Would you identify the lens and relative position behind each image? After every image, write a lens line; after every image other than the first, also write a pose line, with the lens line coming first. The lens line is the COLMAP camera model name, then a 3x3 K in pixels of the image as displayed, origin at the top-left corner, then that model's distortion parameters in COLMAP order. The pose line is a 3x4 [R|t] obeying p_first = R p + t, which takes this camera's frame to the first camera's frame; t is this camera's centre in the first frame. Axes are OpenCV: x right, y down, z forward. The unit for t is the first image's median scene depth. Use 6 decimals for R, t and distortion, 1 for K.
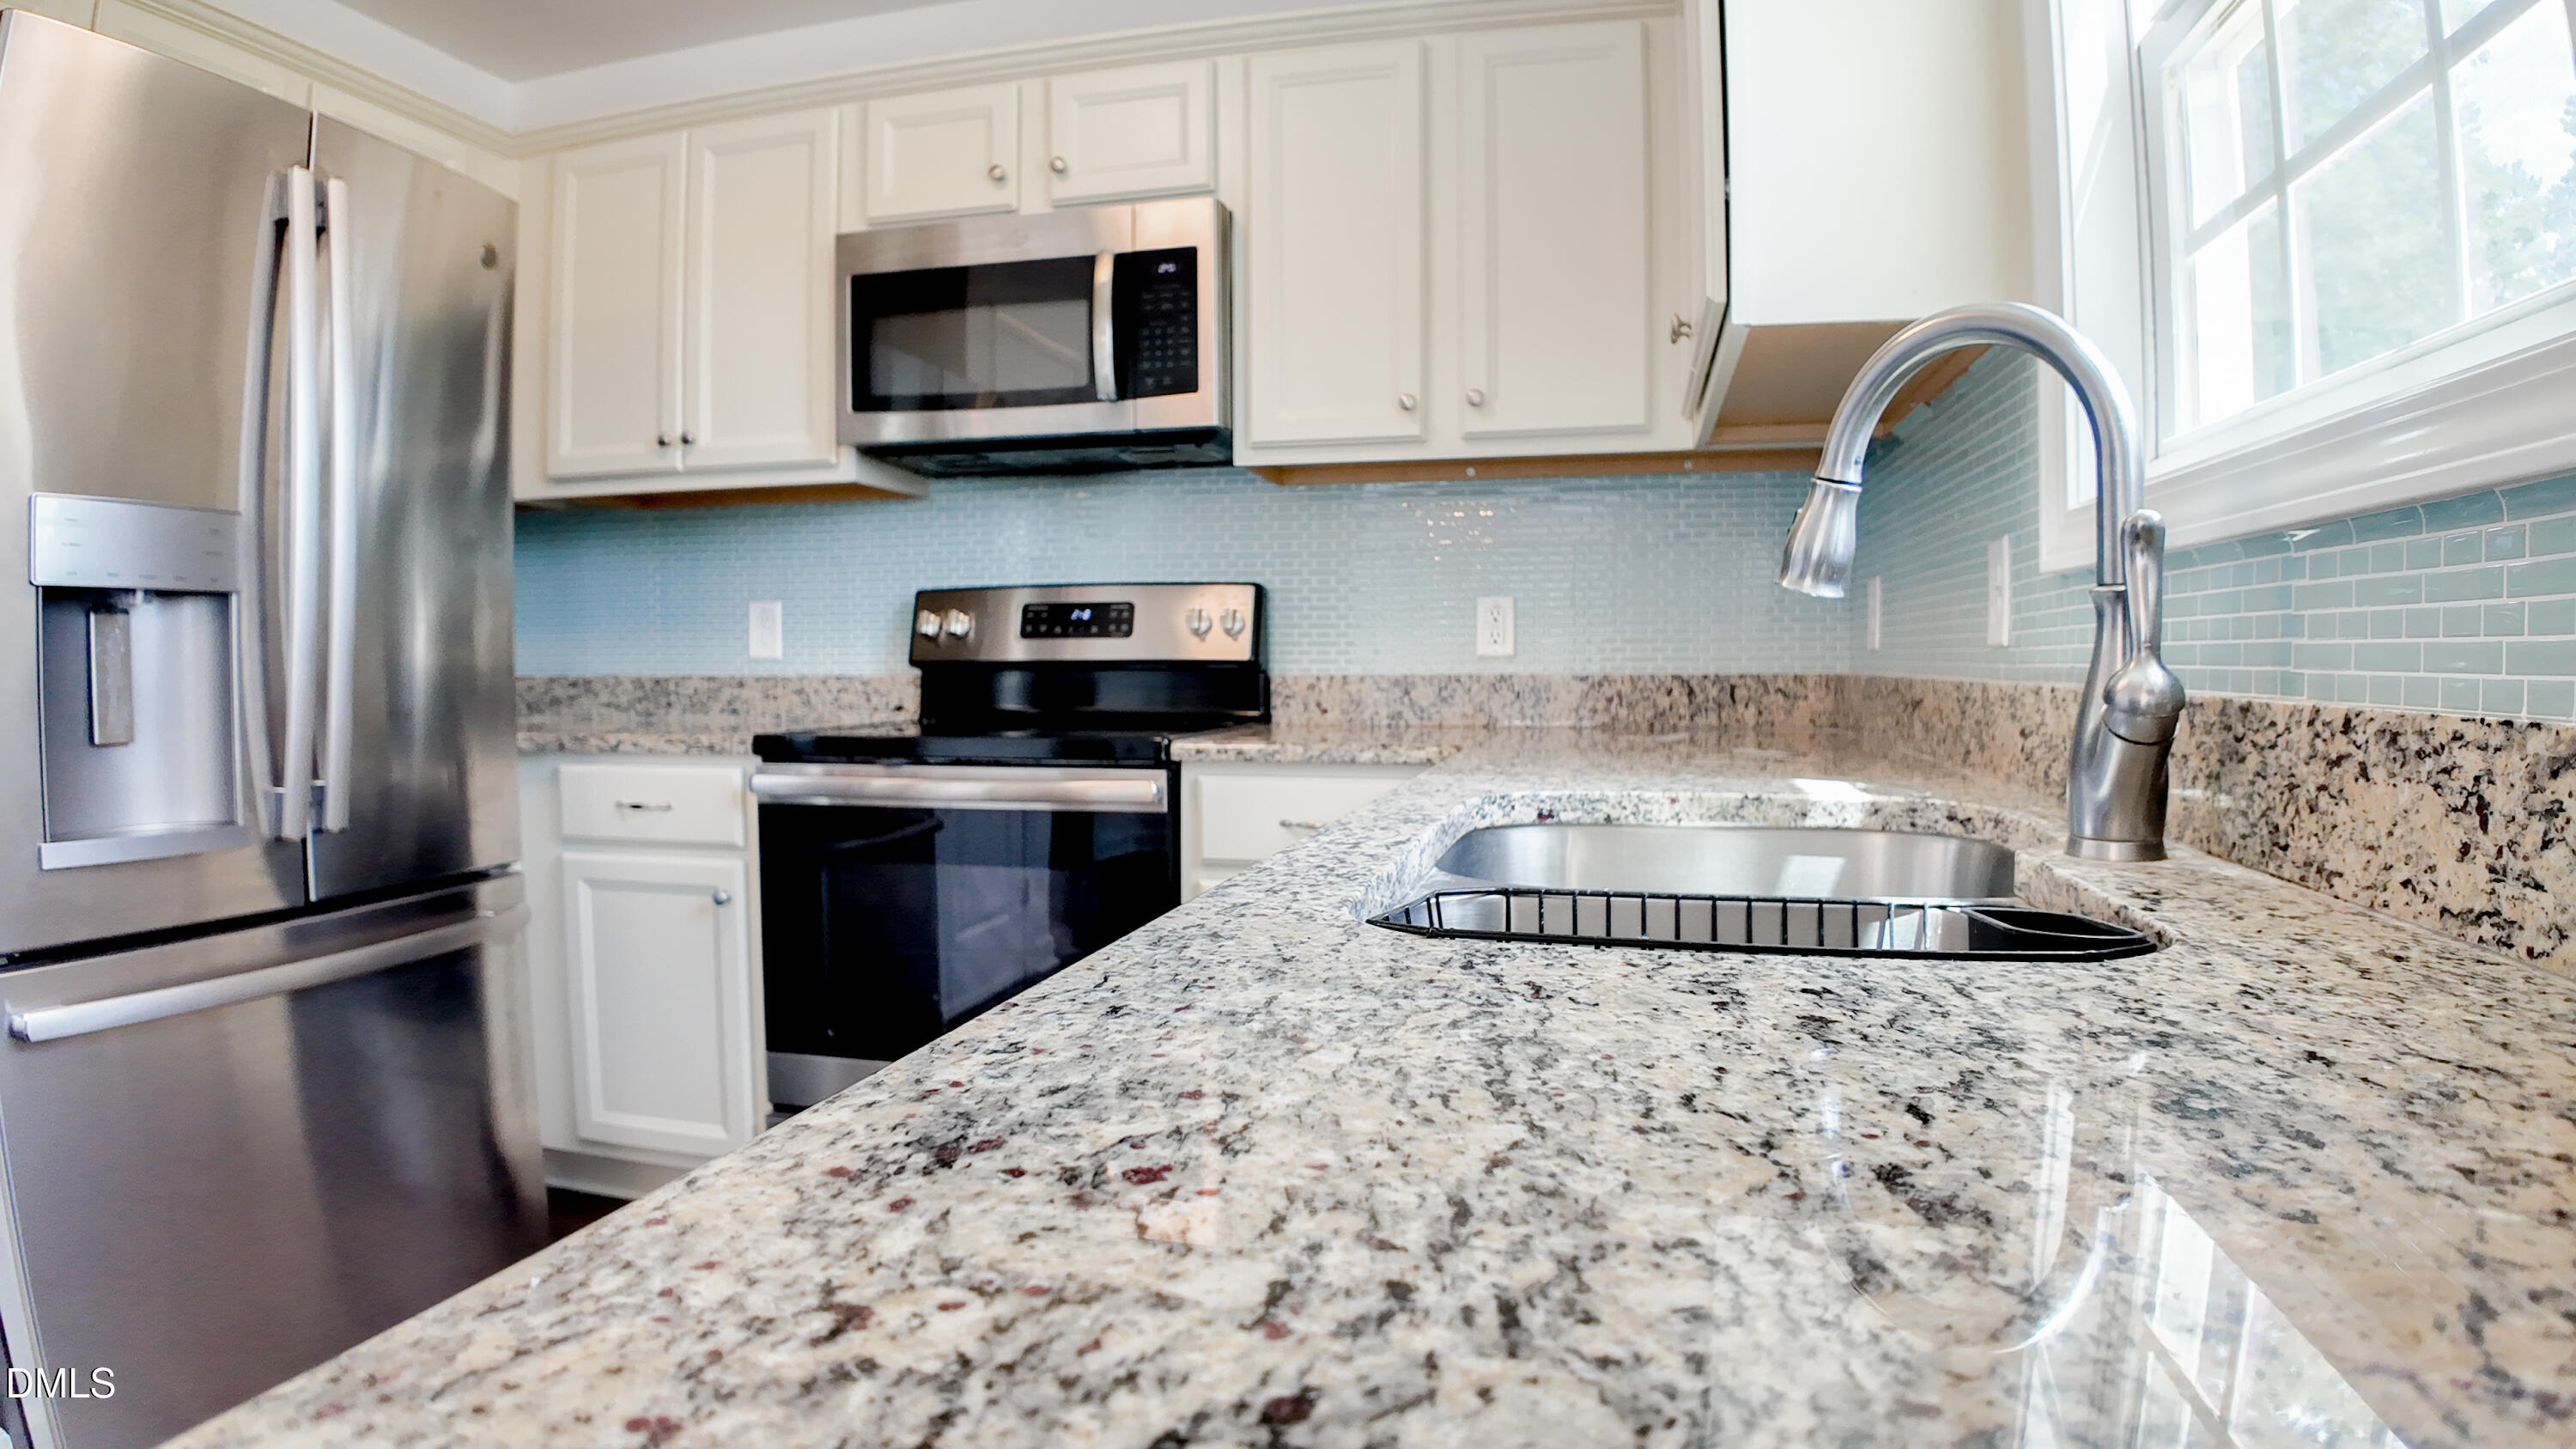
lens RADIAL K [[1413.2, 0, 1288.0], [0, 1413.2, 724.5], [0, 0, 1]] dist [-0.040336, -0.047318]
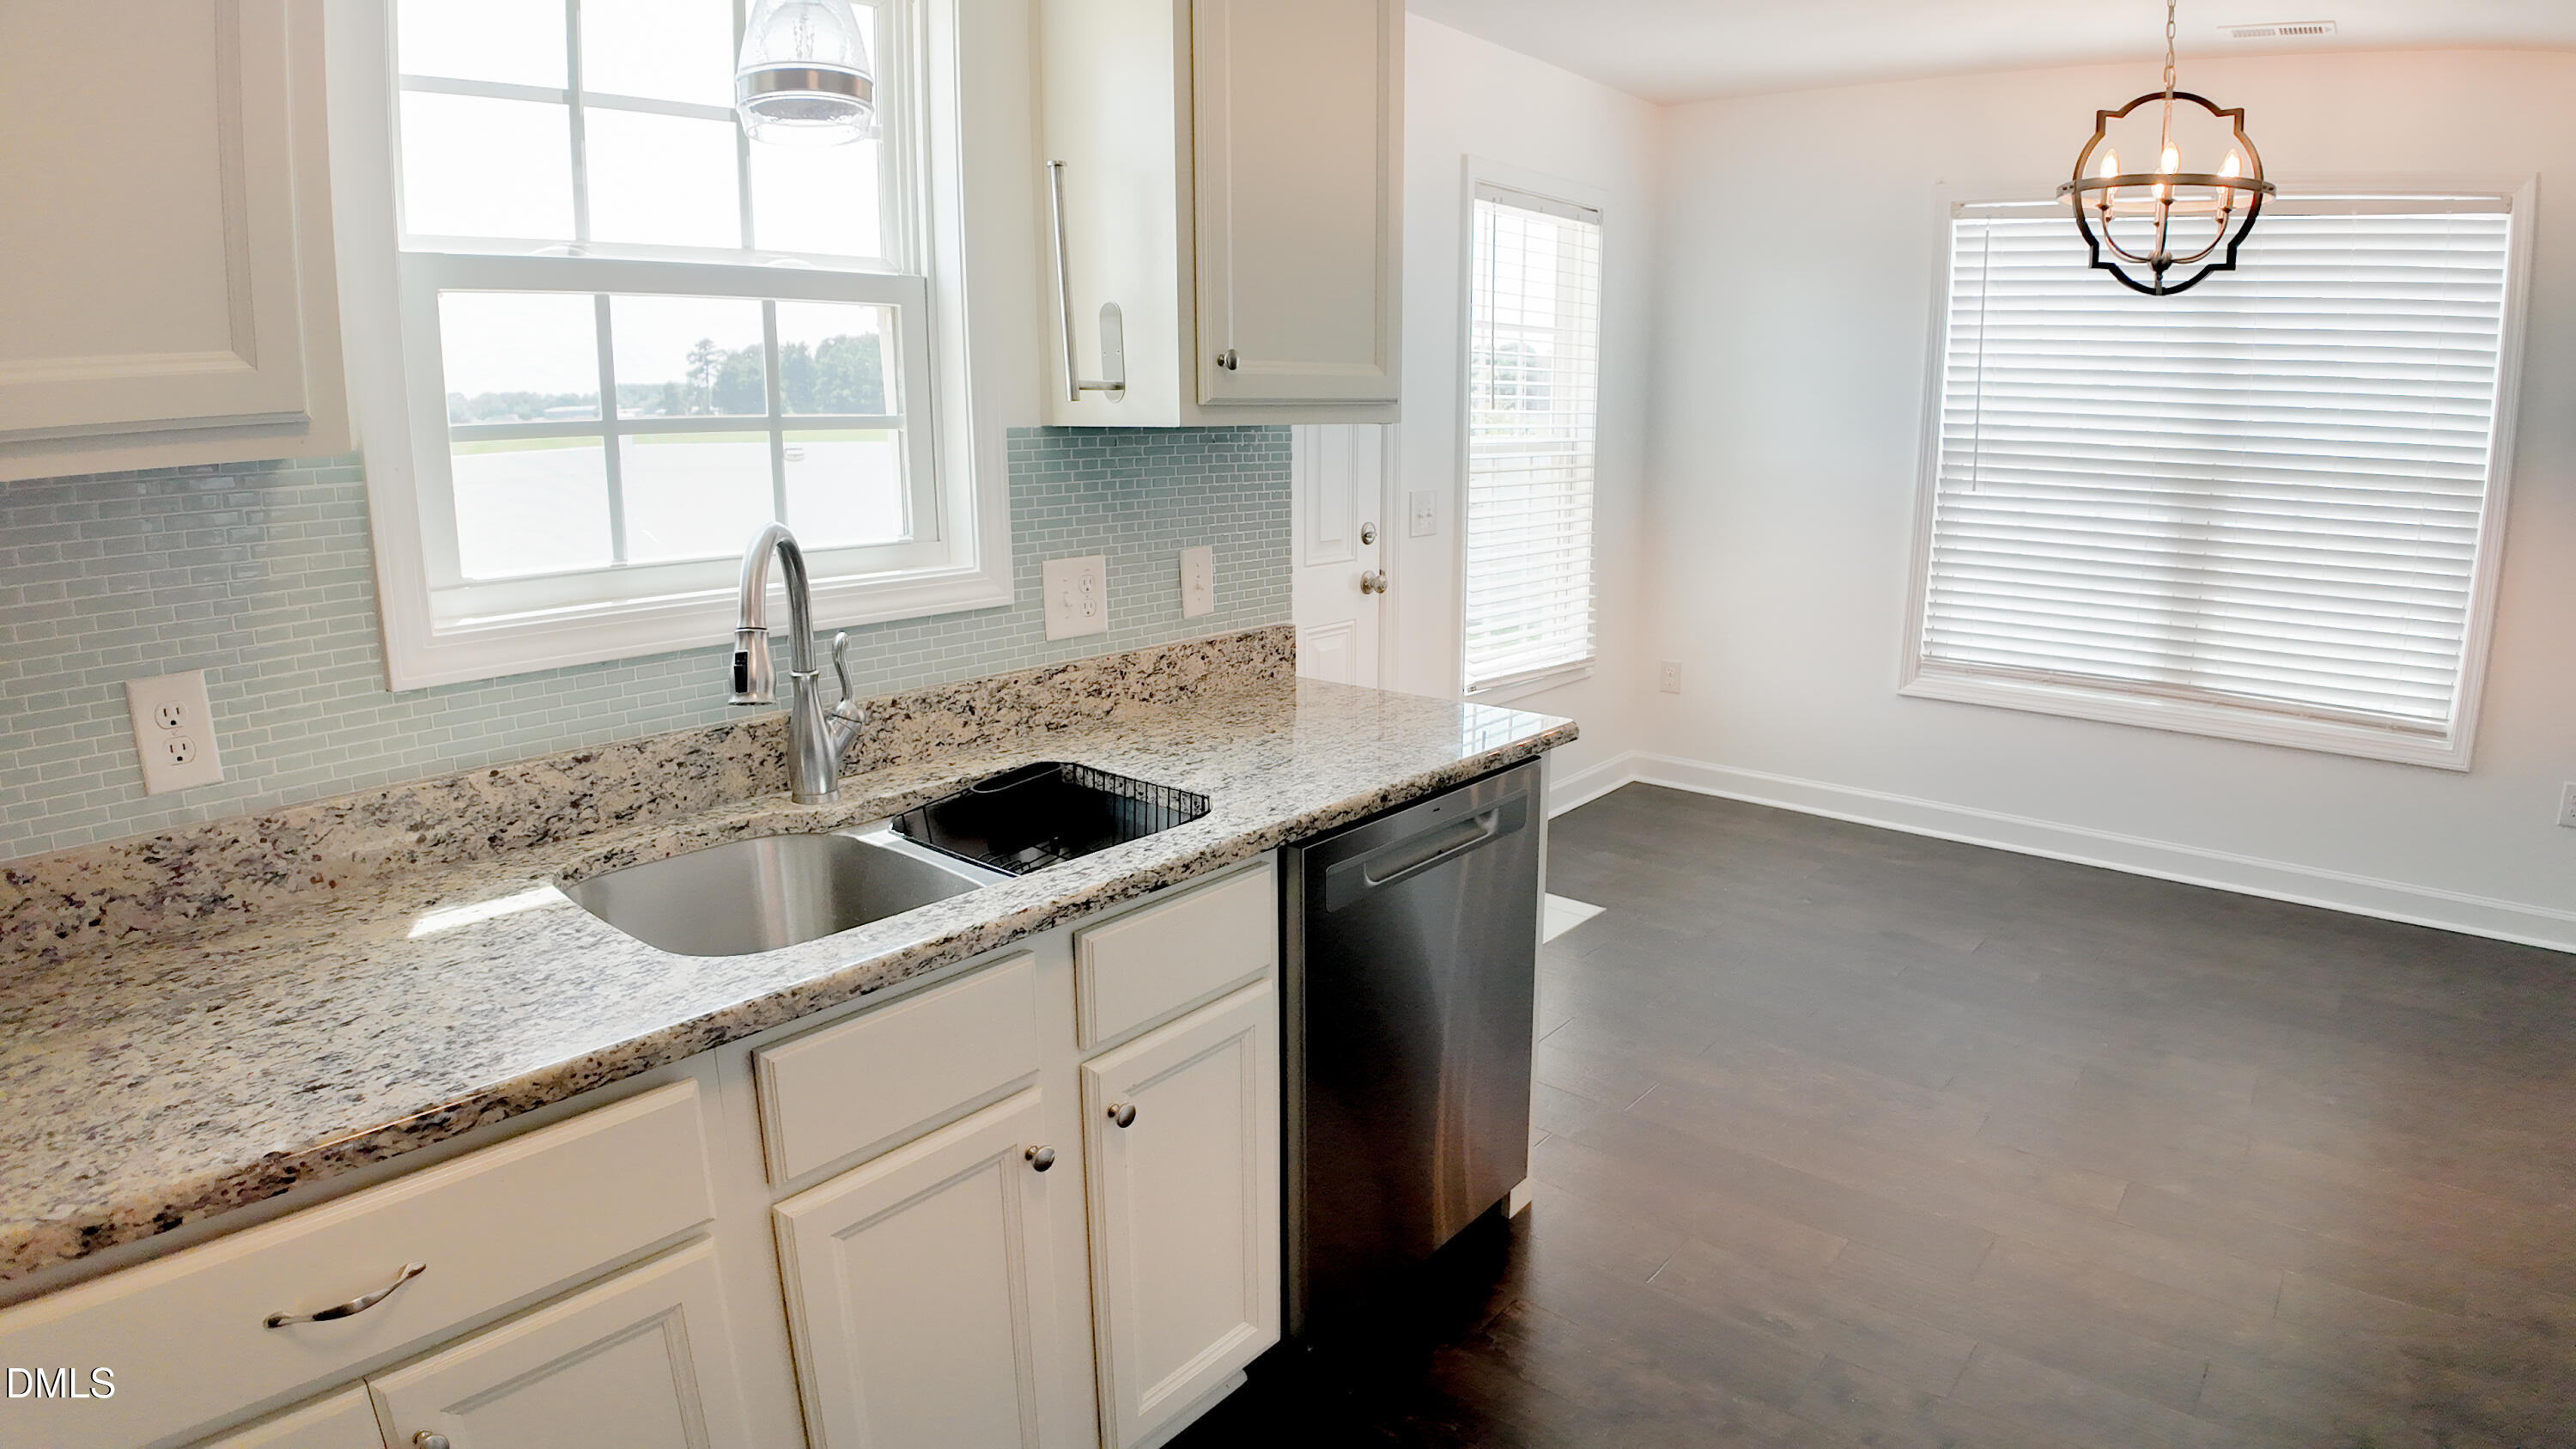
lens RADIAL K [[1413.2, 0, 1288.0], [0, 1413.2, 724.5], [0, 0, 1]] dist [-0.040336, -0.047318]
pose [[-0.896610, -0.095826, 0.432329, -1.491994], [0.021632, 0.965661, 0.258902, -0.864662], [-0.442293, 0.241486, -0.863749, 3.969019]]
